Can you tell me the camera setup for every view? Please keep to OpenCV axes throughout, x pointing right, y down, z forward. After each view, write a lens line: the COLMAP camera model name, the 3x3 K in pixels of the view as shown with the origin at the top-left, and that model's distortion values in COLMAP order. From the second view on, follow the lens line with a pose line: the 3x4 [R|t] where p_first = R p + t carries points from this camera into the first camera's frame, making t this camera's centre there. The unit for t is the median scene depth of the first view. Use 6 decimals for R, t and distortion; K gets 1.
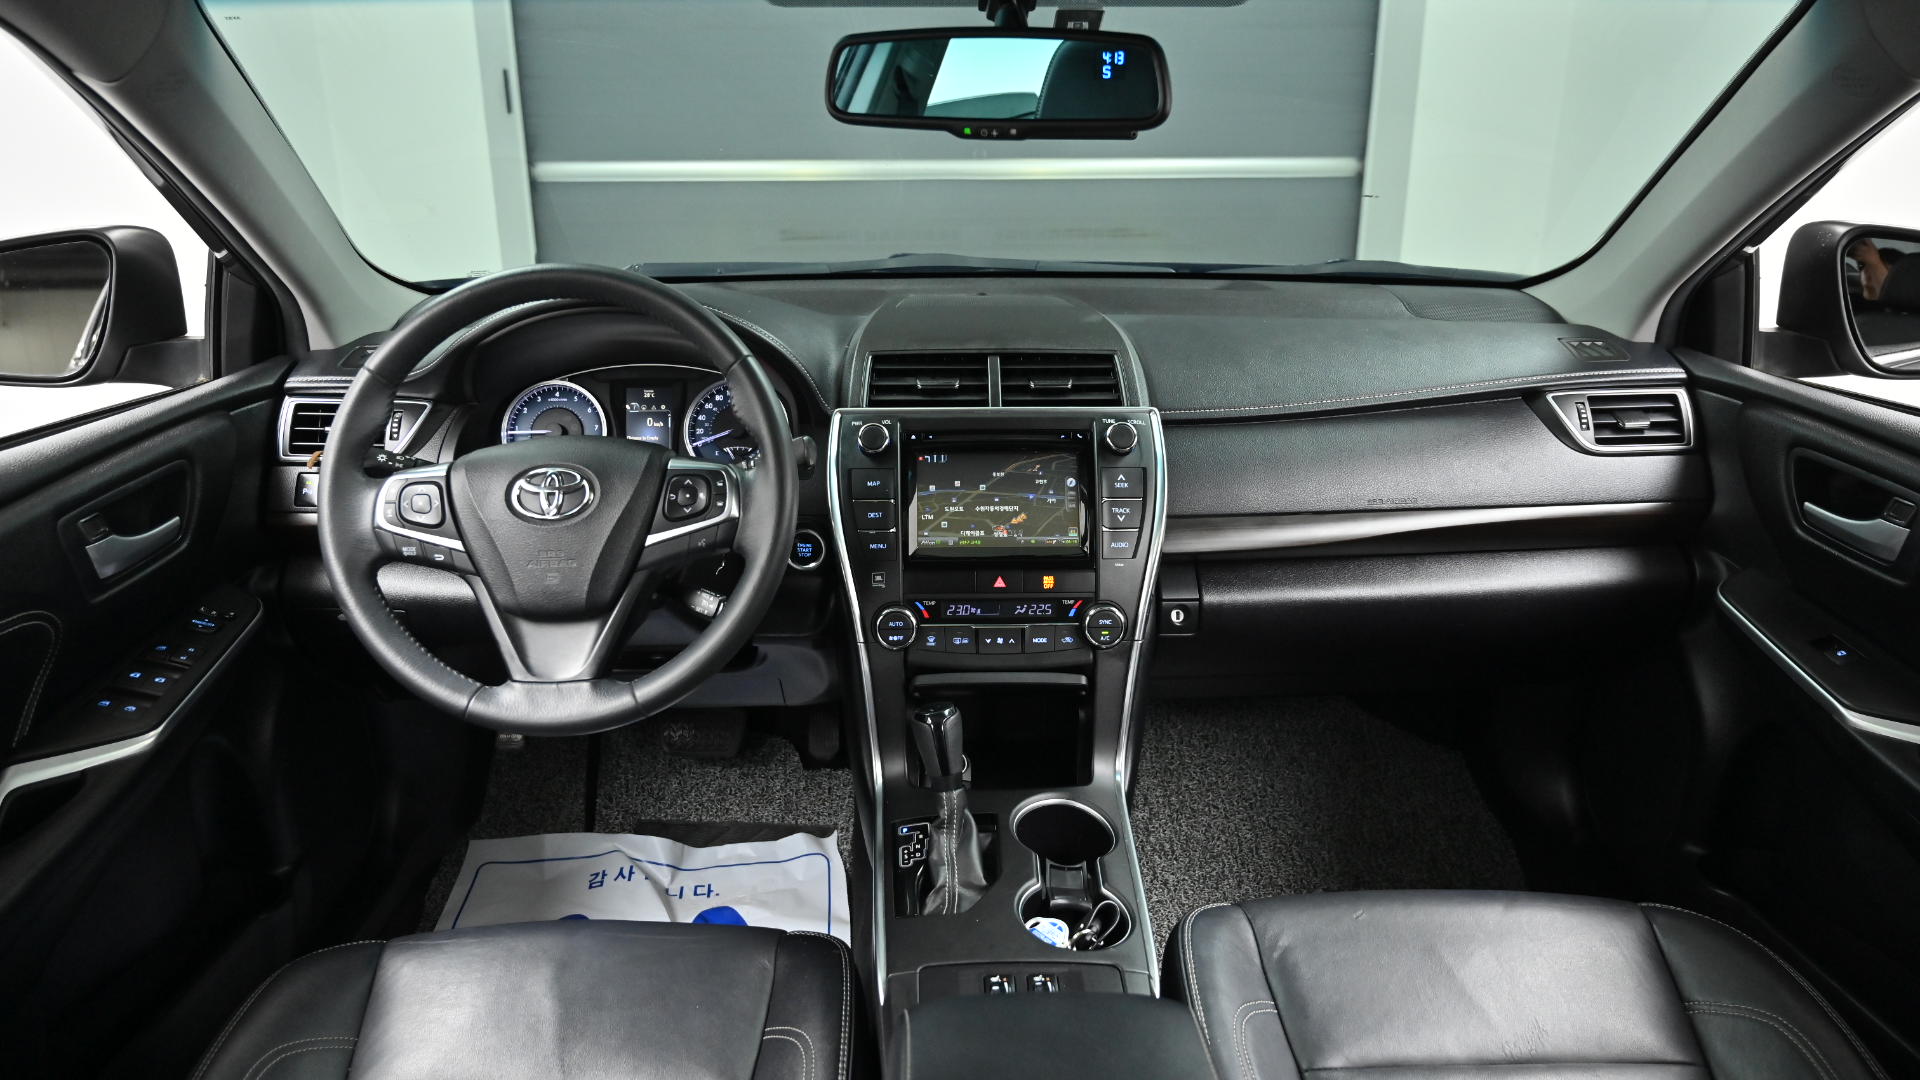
lens RADIAL K [[1292.4, 0, 960.0], [0, 1292.4, 540.0], [0, 0, 1]] dist [0.001023, 0.000304]
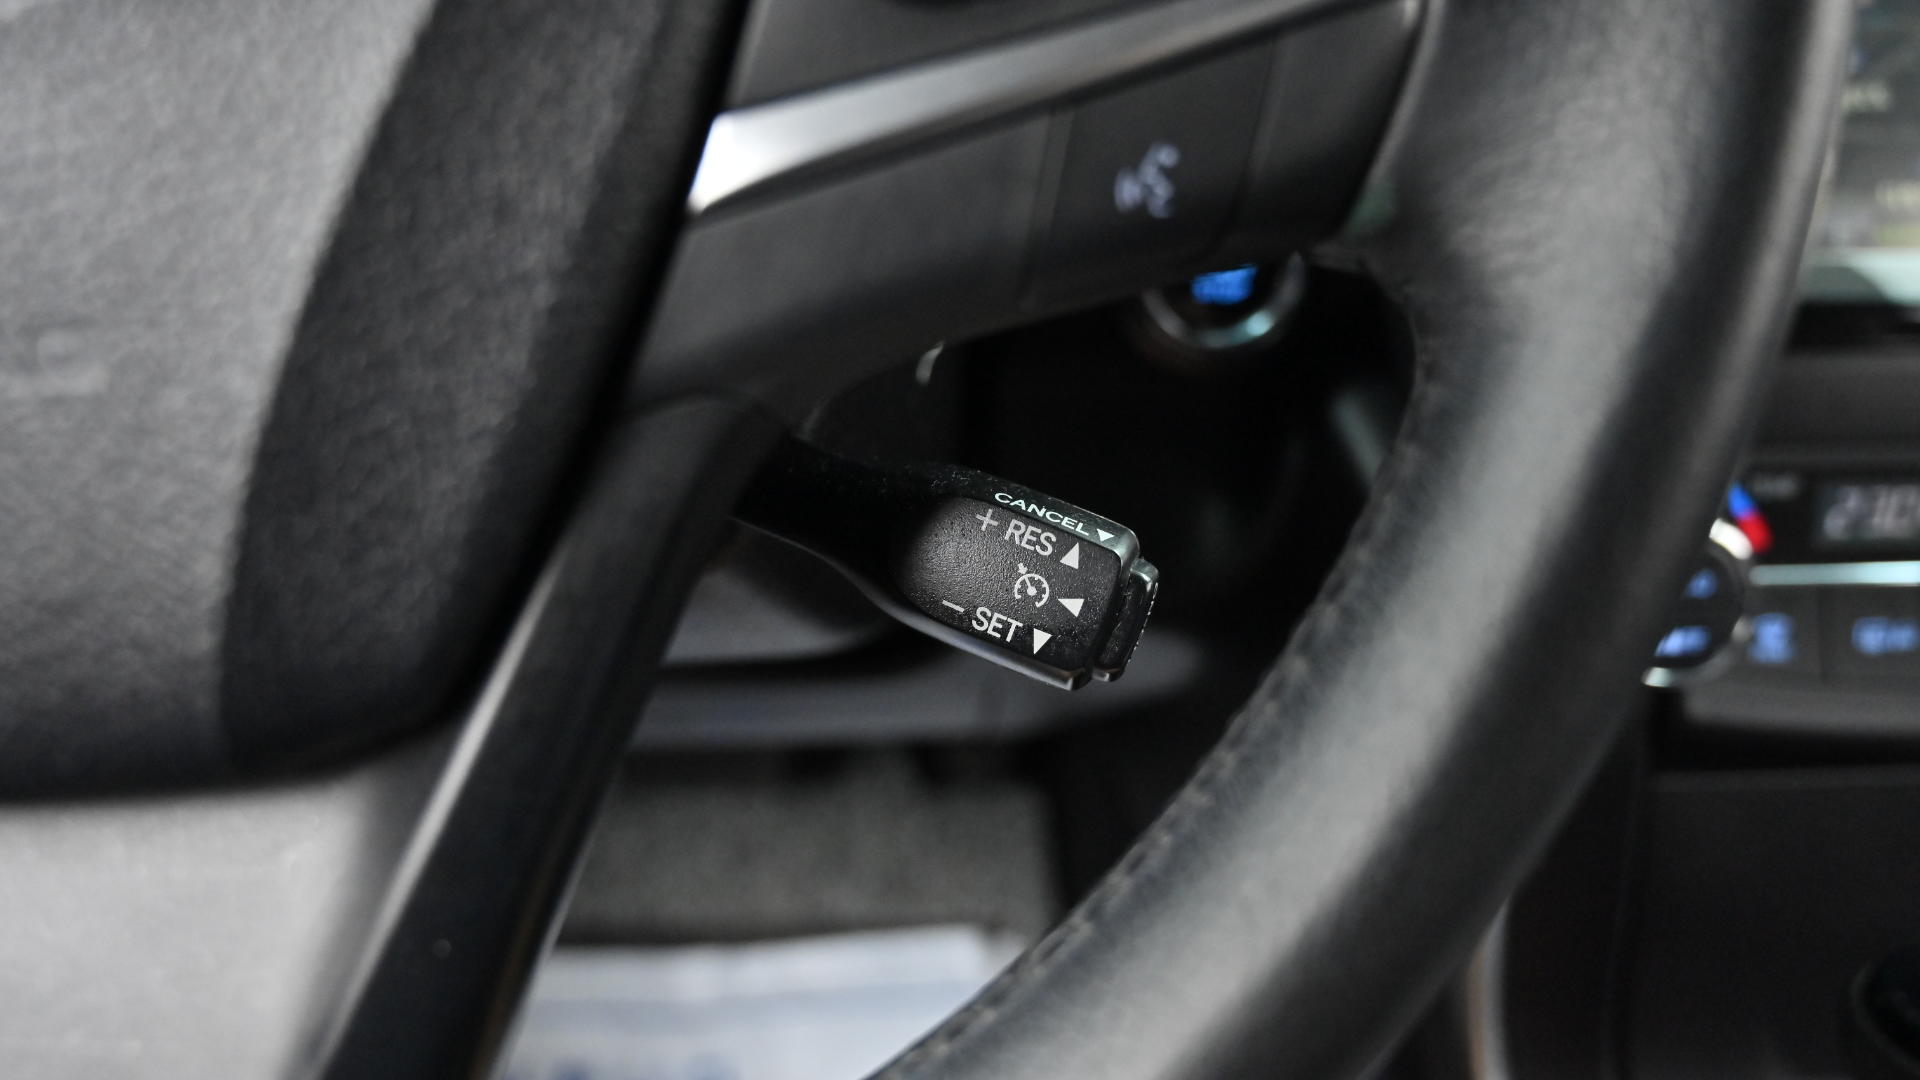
lens RADIAL K [[1530.1, 0, 960.0], [0, 1530.1, 540.0], [0, 0, 1]] dist [-0.008262, -0.003479]
pose [[0.998215, -0.013212, 0.058248, -0.189752], [0.003094, 0.985356, 0.170479, 0.009116], [-0.059647, -0.169994, 0.983638, 0.710681]]
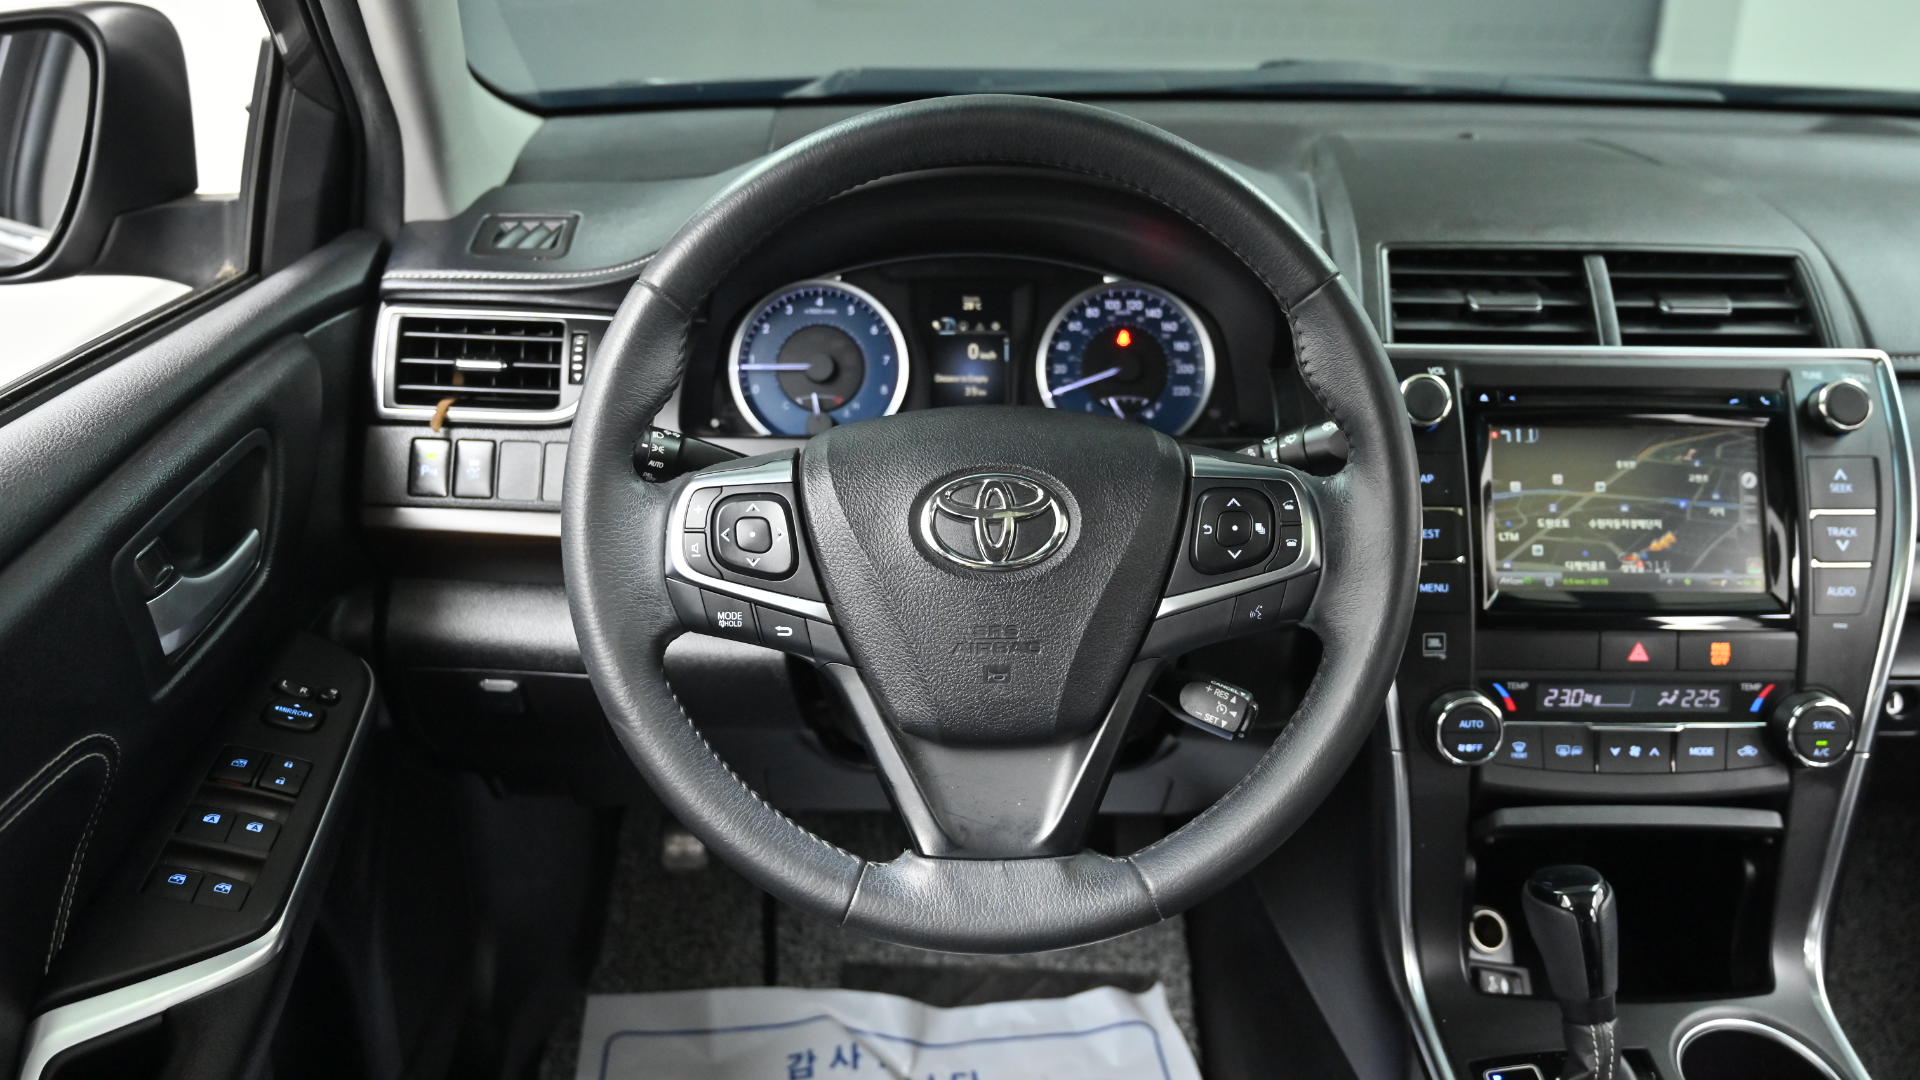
lens RADIAL K [[1772.6, 0, 960.0], [0, 1772.6, 540.0], [0, 0, 1]] dist [-0.009409, 0.009944]
pose [[0.999760, 0.015961, 0.015011, -0.283835], [-0.016918, 0.997676, 0.065998, -0.064618], [-0.013923, -0.066236, 0.997707, 0.202412]]
